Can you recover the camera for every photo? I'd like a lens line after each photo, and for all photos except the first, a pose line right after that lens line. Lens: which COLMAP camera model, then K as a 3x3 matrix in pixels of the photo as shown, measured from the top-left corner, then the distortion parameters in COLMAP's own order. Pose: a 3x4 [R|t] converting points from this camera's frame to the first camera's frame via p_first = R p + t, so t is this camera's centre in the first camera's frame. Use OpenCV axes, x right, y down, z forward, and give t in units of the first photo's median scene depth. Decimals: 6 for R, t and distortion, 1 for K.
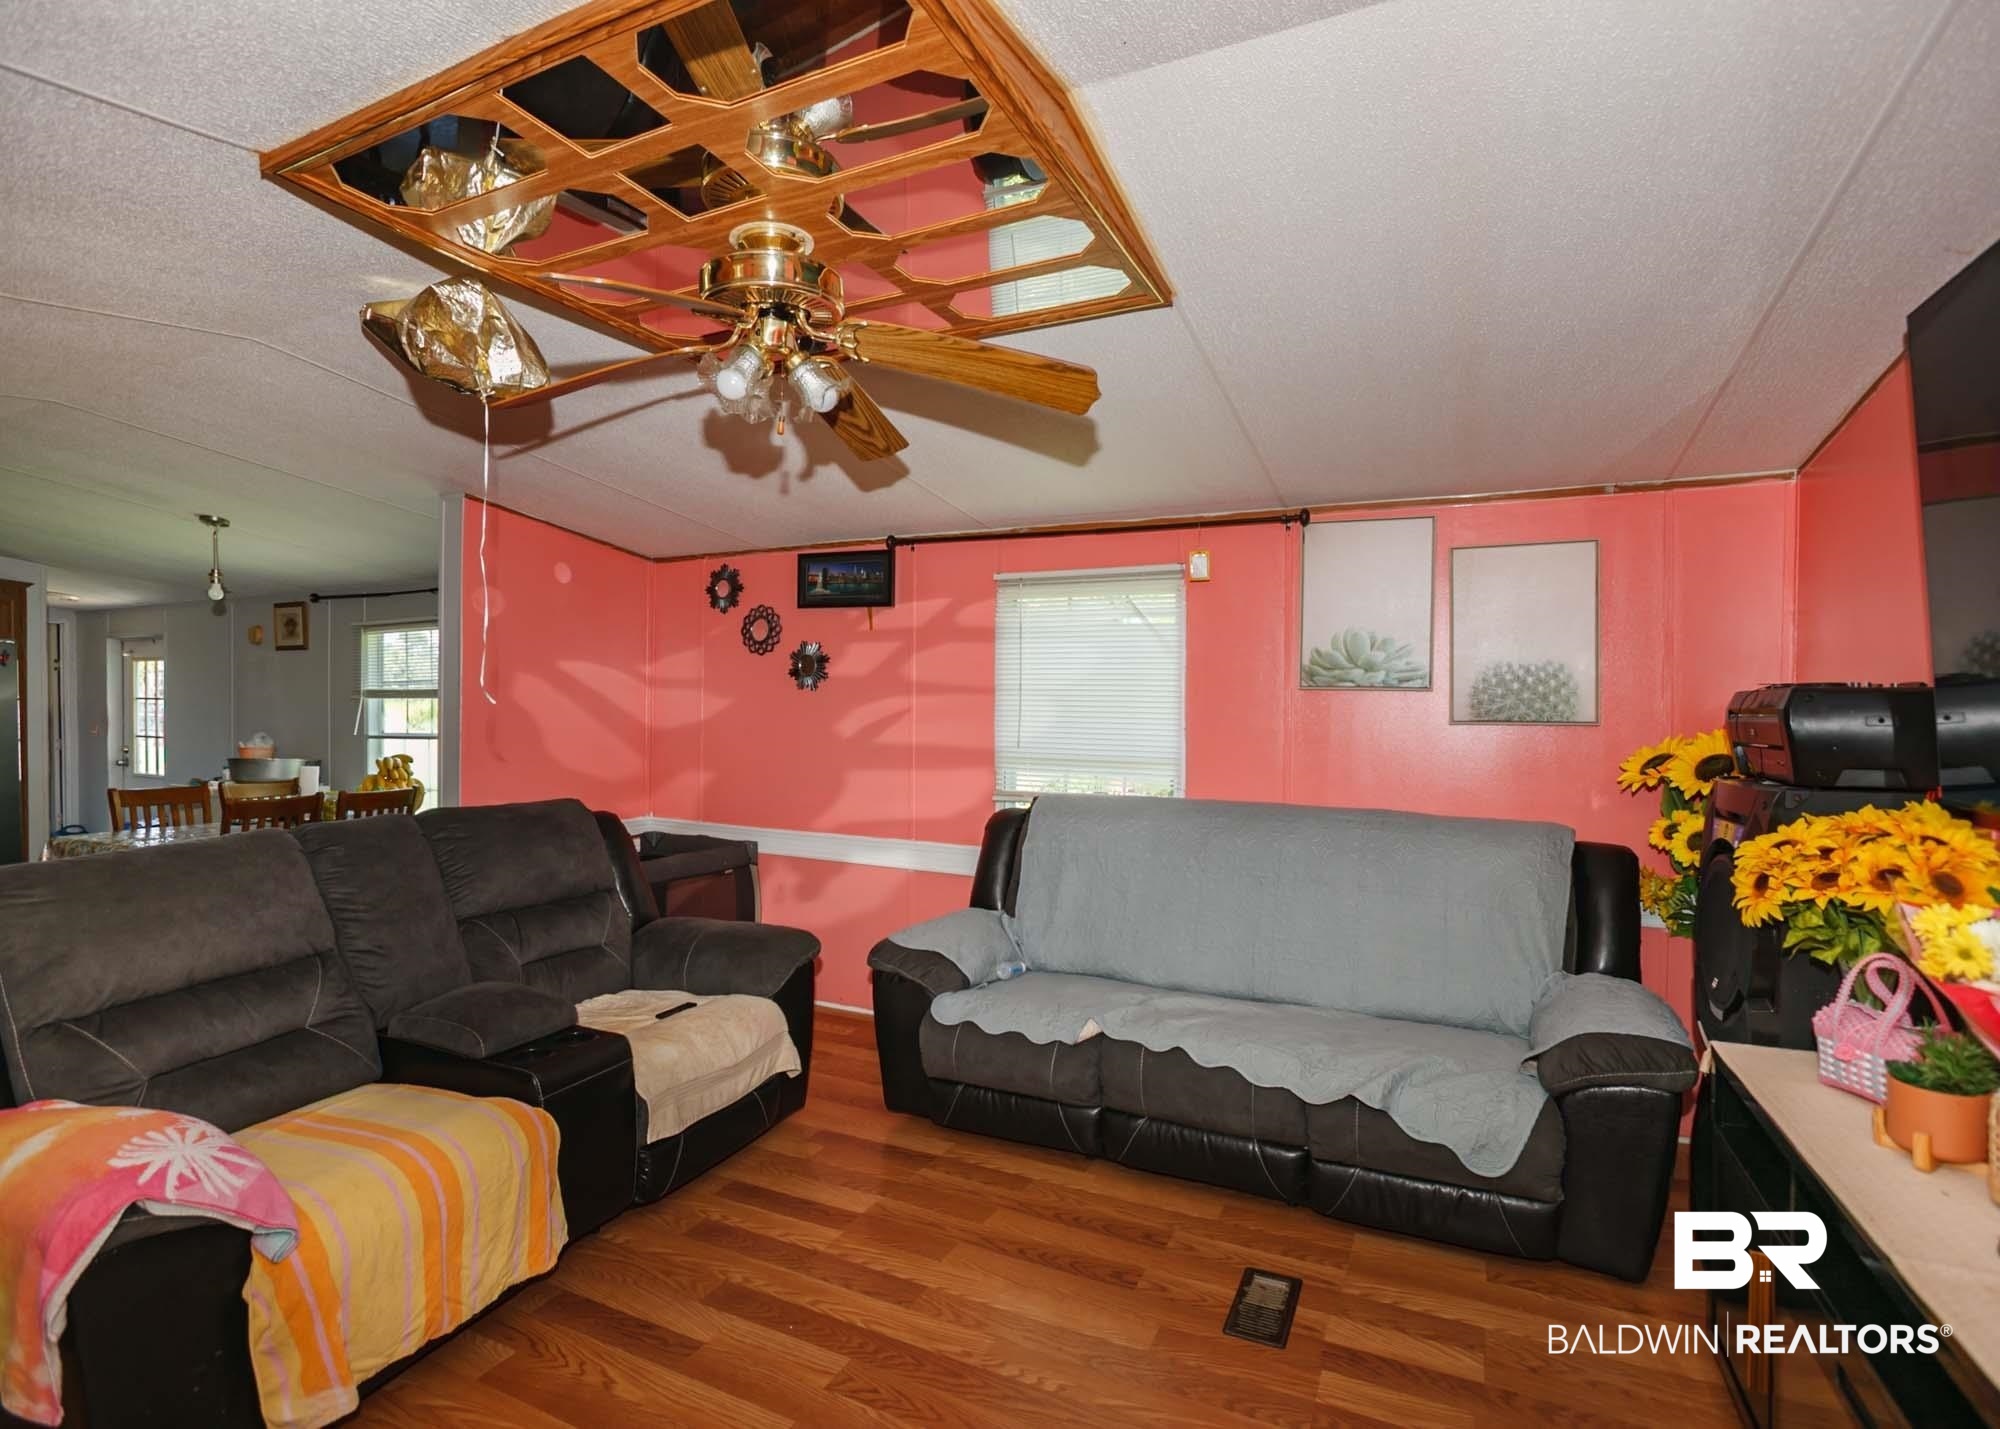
lens RADIAL K [[1033.2, 0, 989.9], [0, 1033.2, 693.0], [0, 0, 1]] dist [-0.030711, 0.031251]
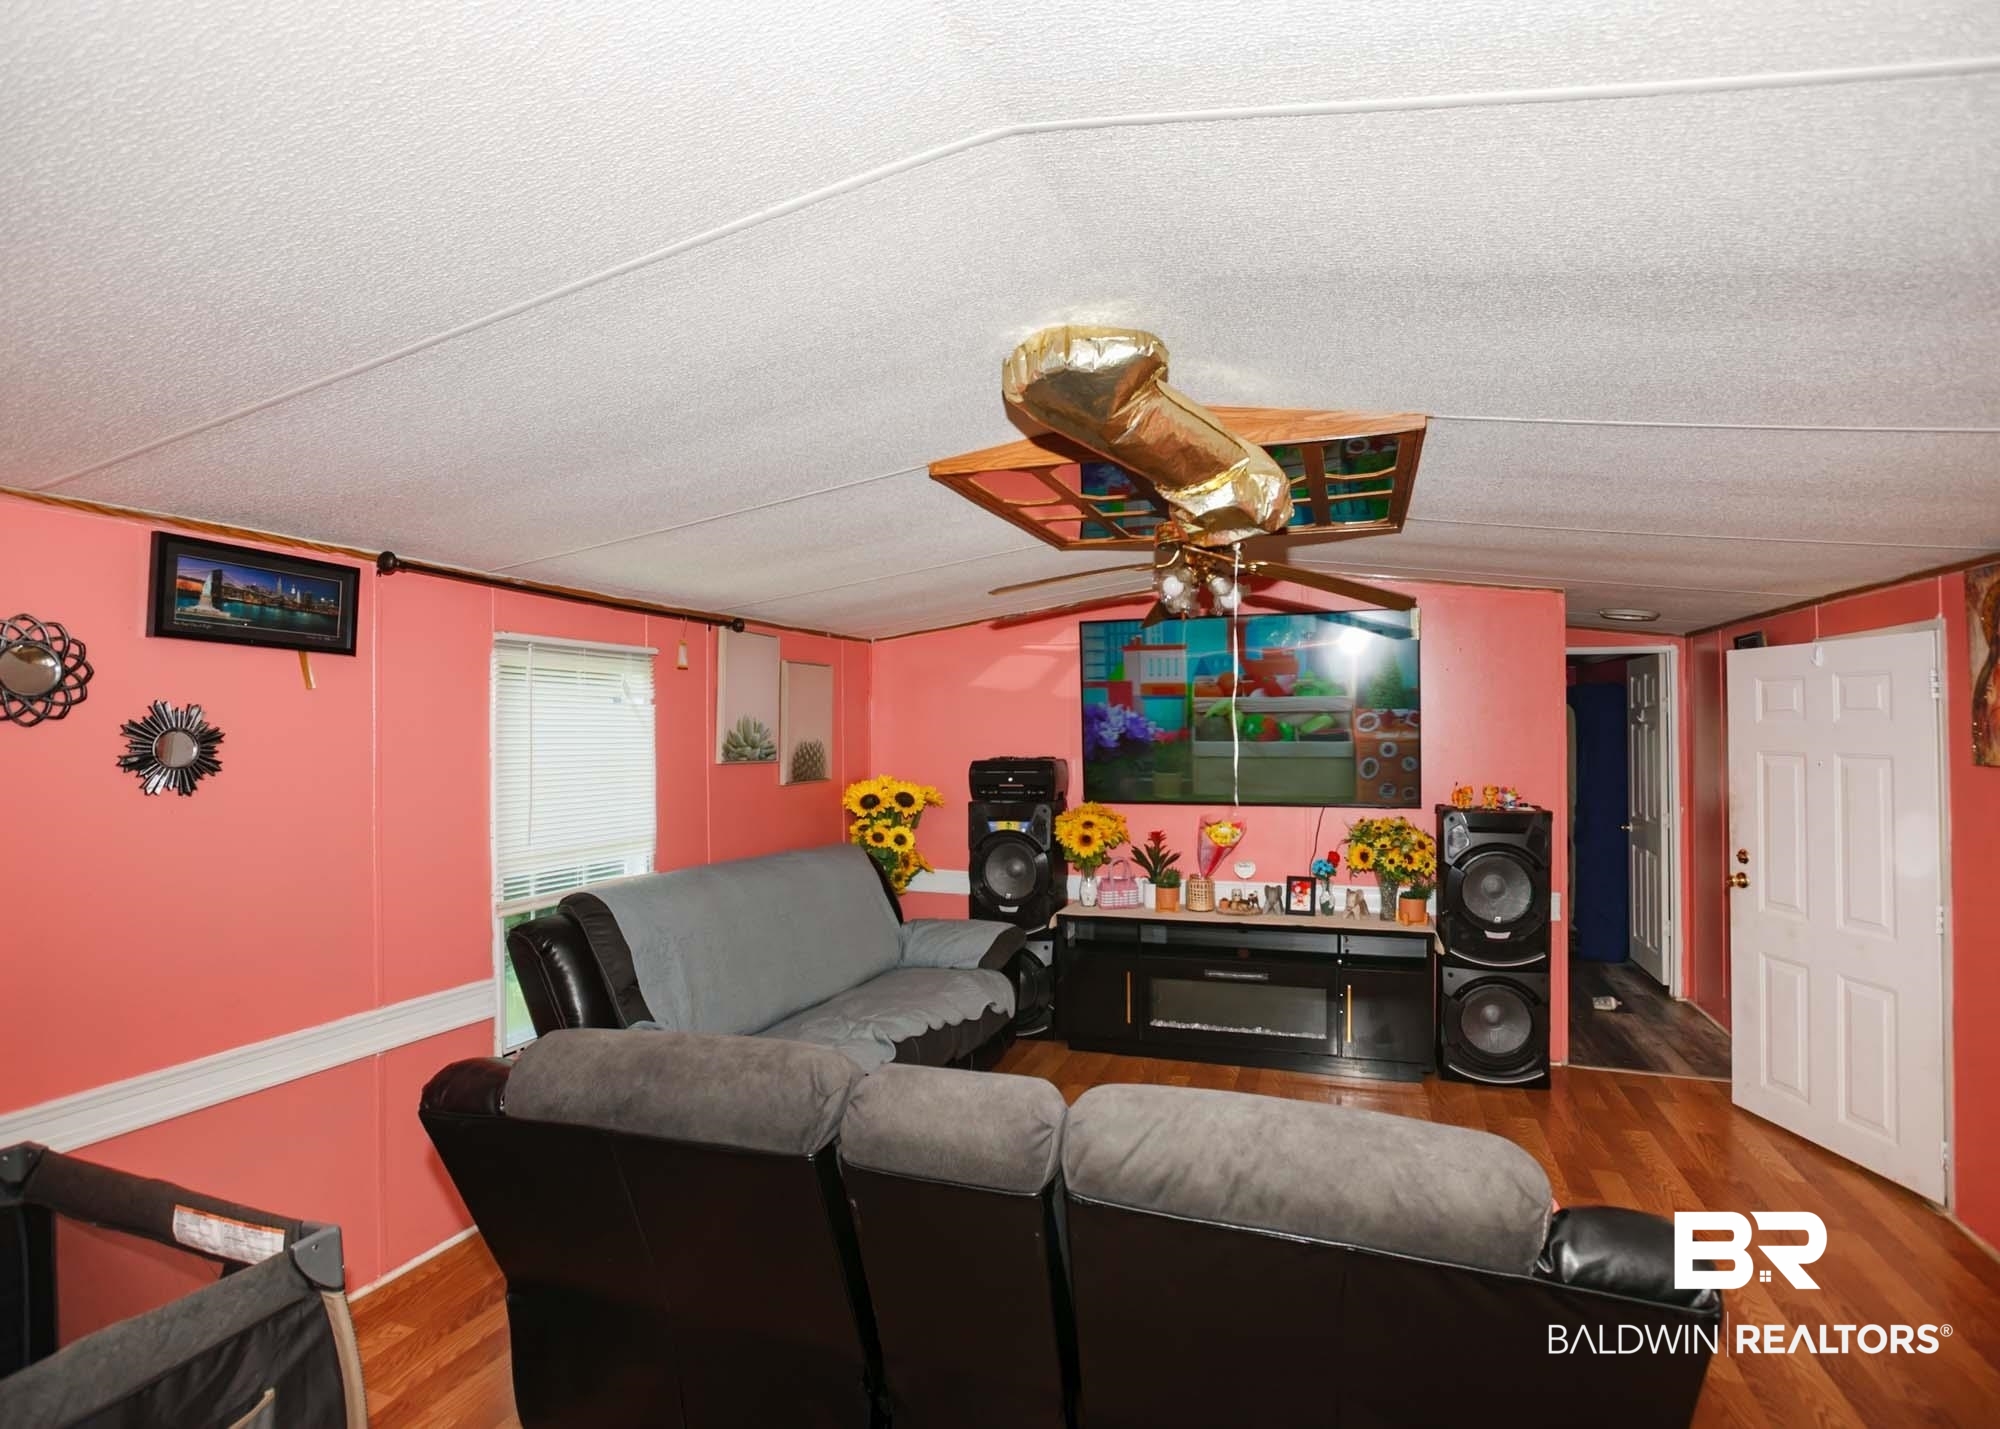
lens RADIAL K [[1068.5, 0, 1000.0], [0, 1068.5, 714.5], [0, 0, 1]] dist [-0.023200, 0.135054]
pose [[-0.107924, 0.011139, 0.994097, -1.164777], [-0.000671, 0.999936, -0.011277, -0.056611], [-0.994159, -0.001884, -0.107910, 0.963200]]
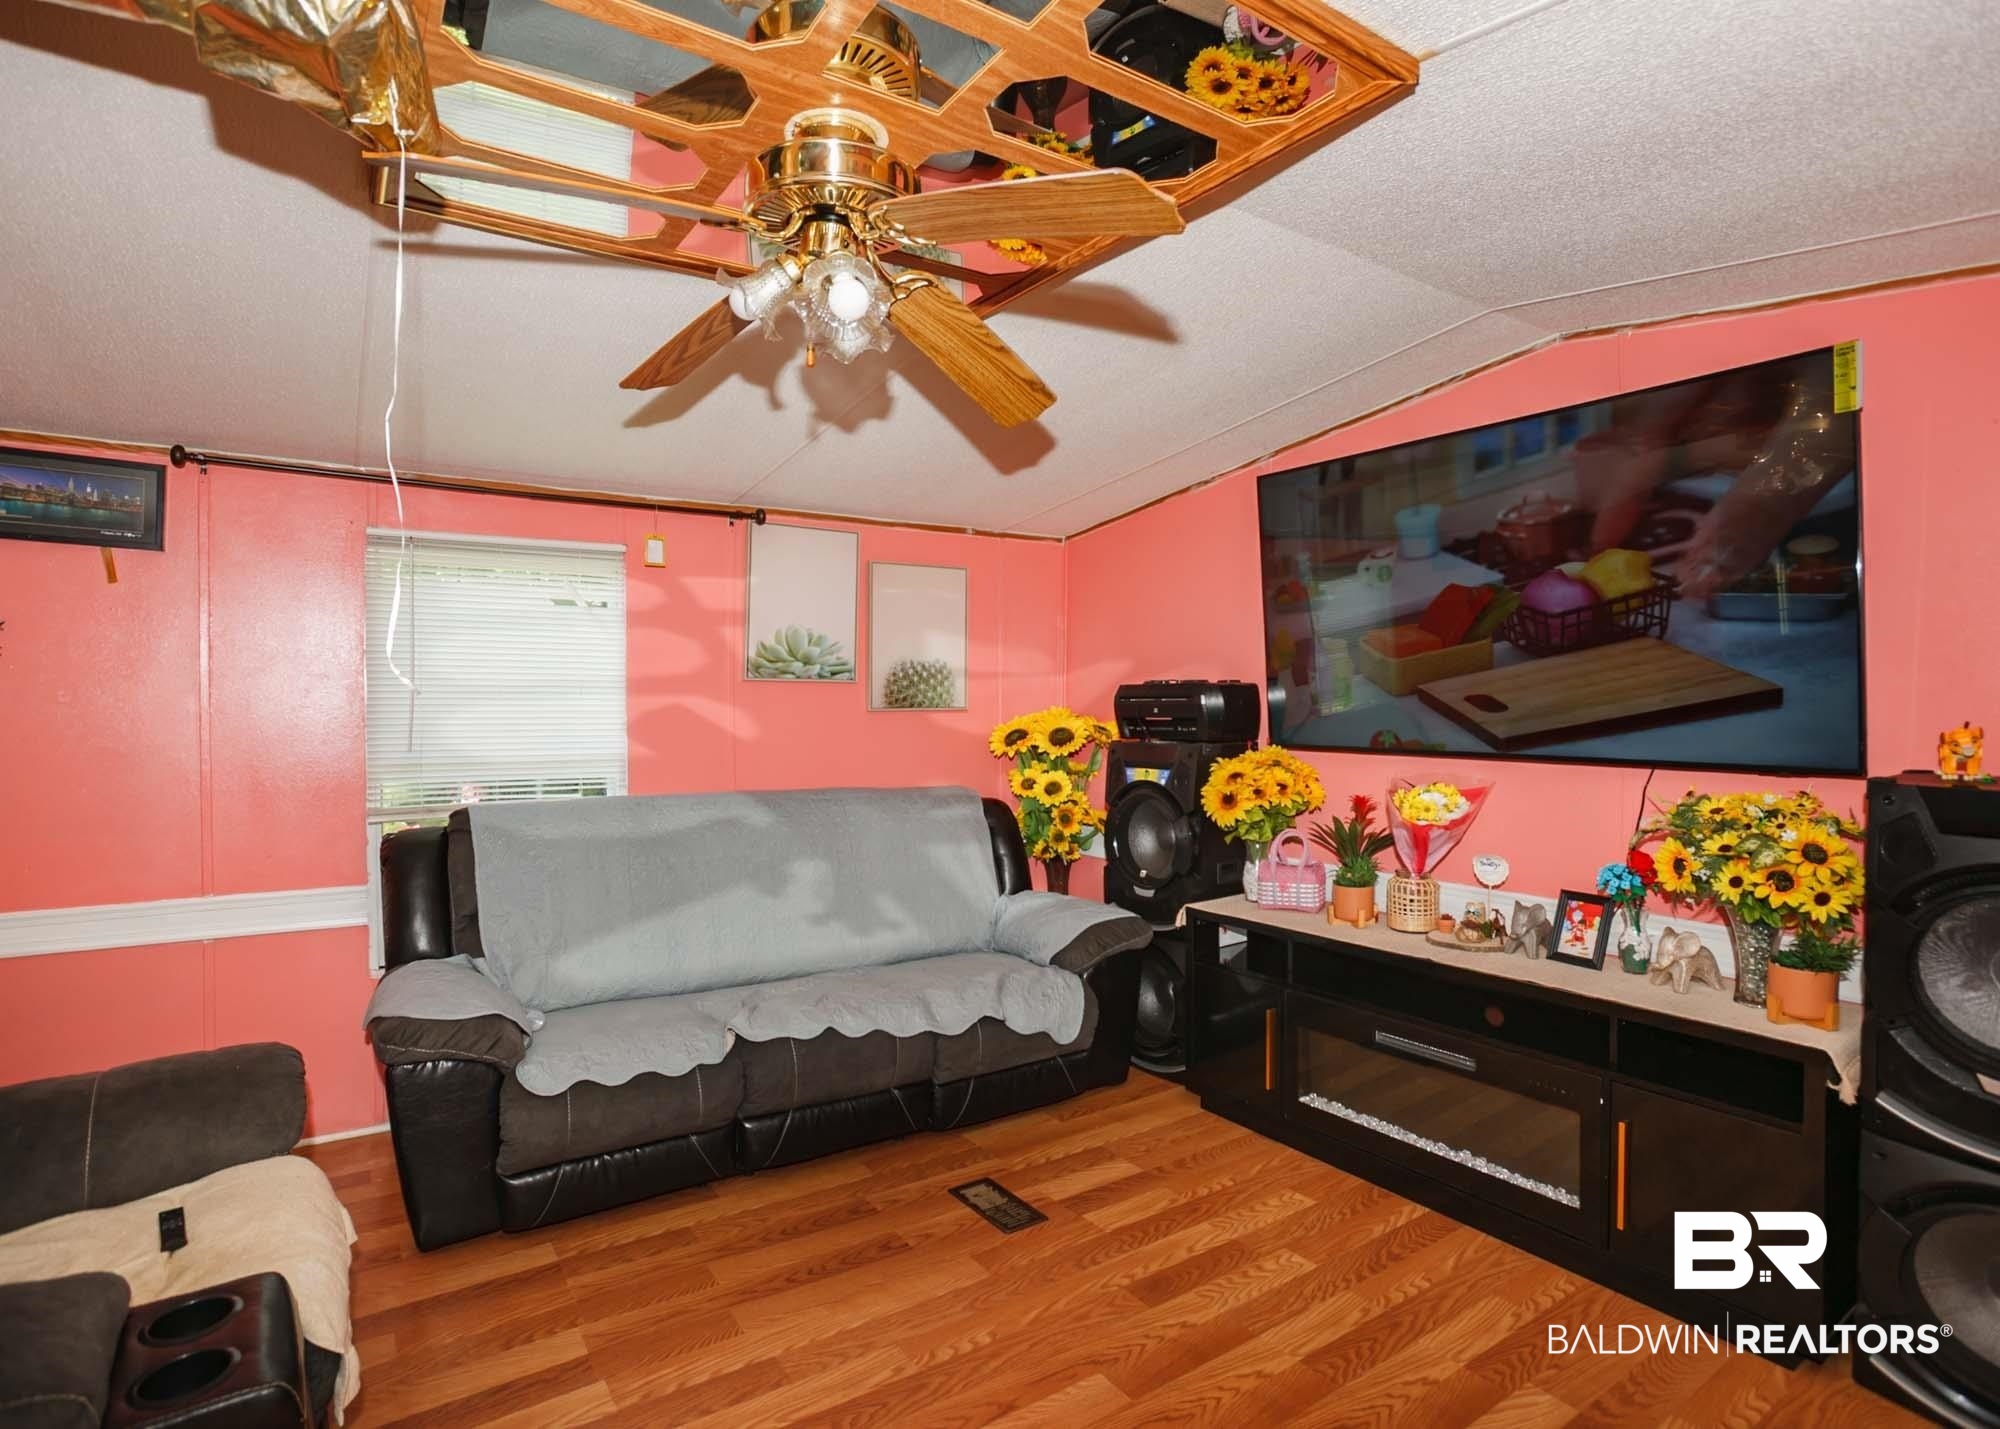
lens RADIAL K [[1033.2, 0, 989.9], [0, 1033.2, 693.0], [0, 0, 1]] dist [-0.030711, 0.031251]
pose [[0.515584, -0.003404, 0.856832, -0.552990], [-0.000269, 0.999991, 0.004135, 0.005558], [-0.856839, -0.002362, 0.515578, 0.300387]]
